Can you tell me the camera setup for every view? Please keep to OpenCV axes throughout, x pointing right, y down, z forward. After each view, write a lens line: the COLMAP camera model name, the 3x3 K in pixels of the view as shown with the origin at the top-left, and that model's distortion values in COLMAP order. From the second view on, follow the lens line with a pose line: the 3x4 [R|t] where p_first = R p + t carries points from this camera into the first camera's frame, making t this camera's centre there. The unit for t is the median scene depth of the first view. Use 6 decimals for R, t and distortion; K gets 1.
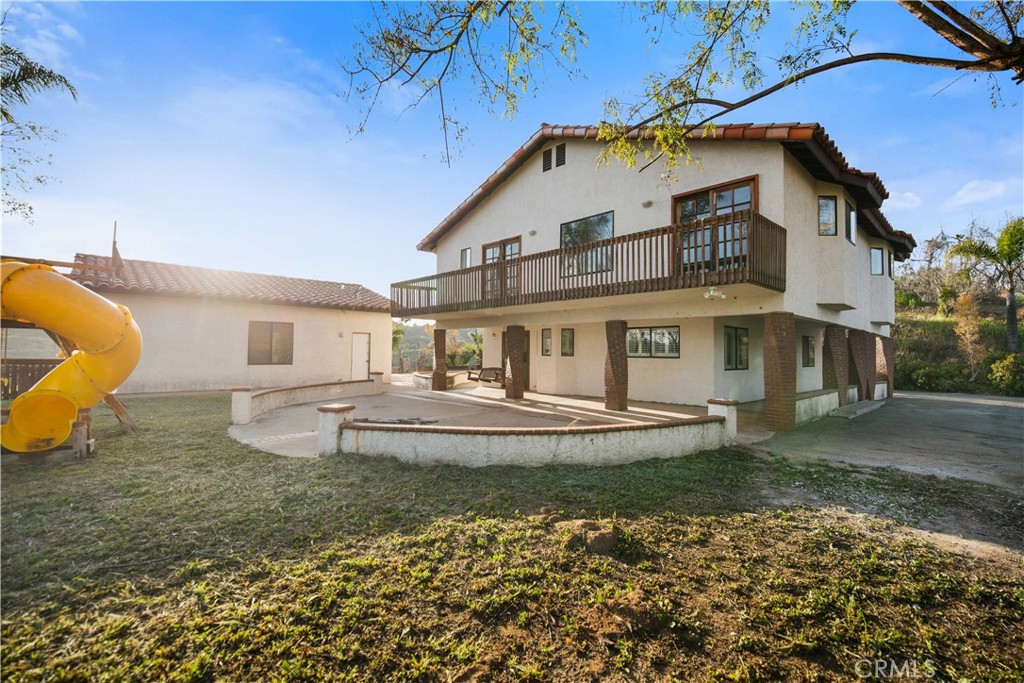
lens RADIAL K [[450.3, 0, 513.4], [0, 450.3, 343.8], [0, 0, 1]] dist [-0.002504, -0.000119]
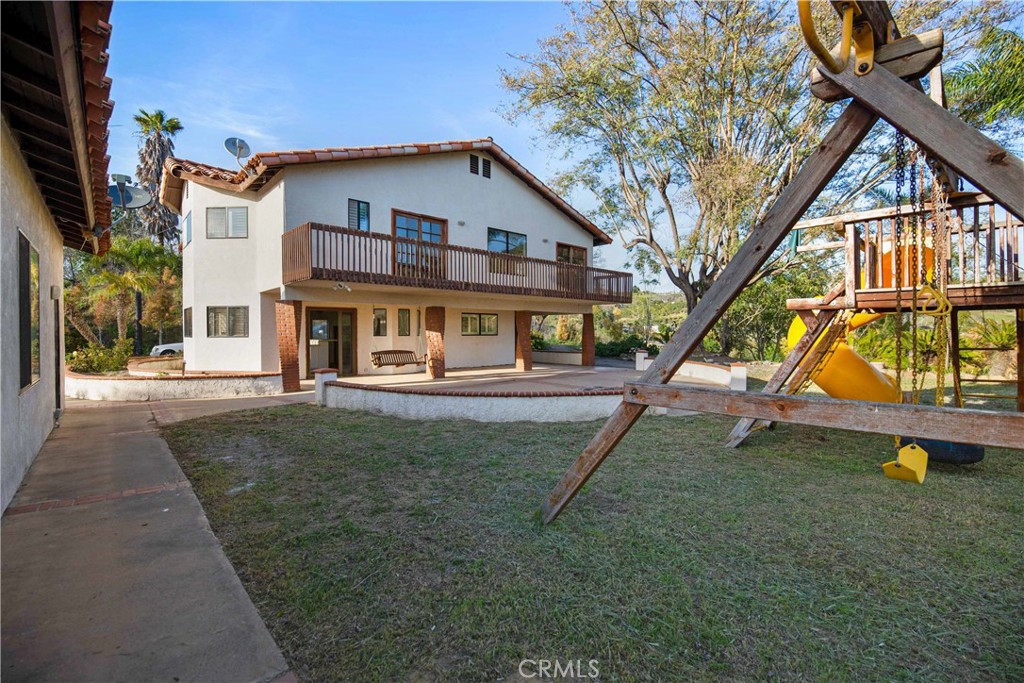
lens RADIAL K [[450.3, 0, 511.9], [0, 450.3, 336.2], [0, 0, 1]] dist [-0.002504, -0.000119]
pose [[0.028906, -0.031170, 0.999096, -1.072712], [-0.030386, 0.999024, 0.032046, -0.012690], [-0.999120, -0.031285, 0.027930, 0.859861]]
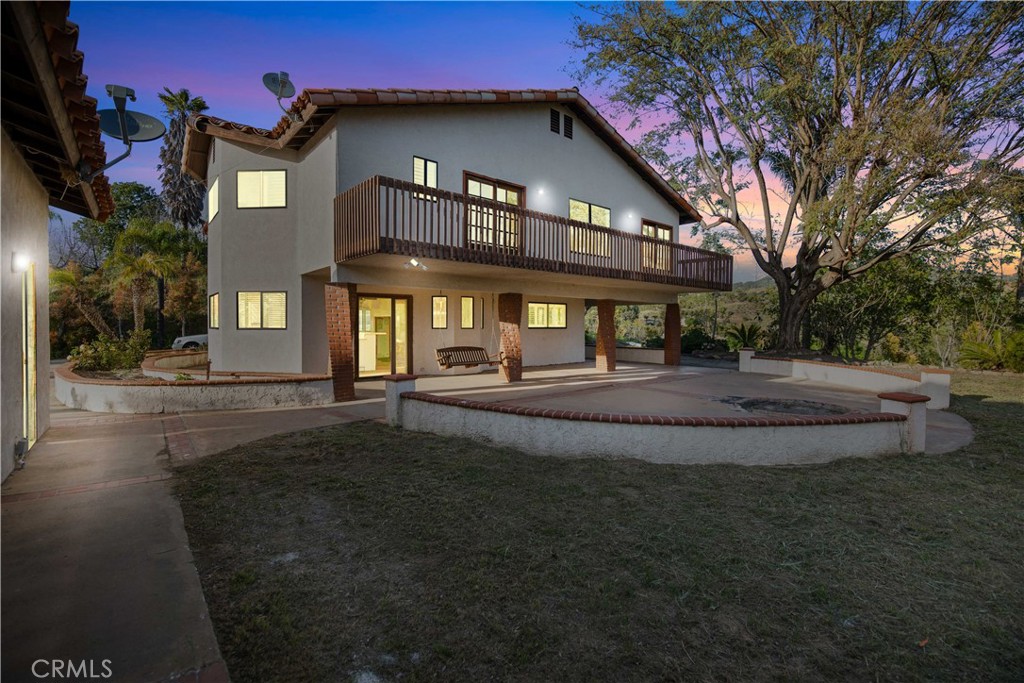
lens RADIAL K [[450.3, 0, 515.6], [0, 450.3, 327.4], [0, 0, 1]] dist [-0.002504, -0.000119]
pose [[0.058793, -0.029636, 0.997830, -0.879192], [-0.035066, 0.998881, 0.031733, -0.005015], [-0.997654, -0.036855, 0.057688, 1.012020]]
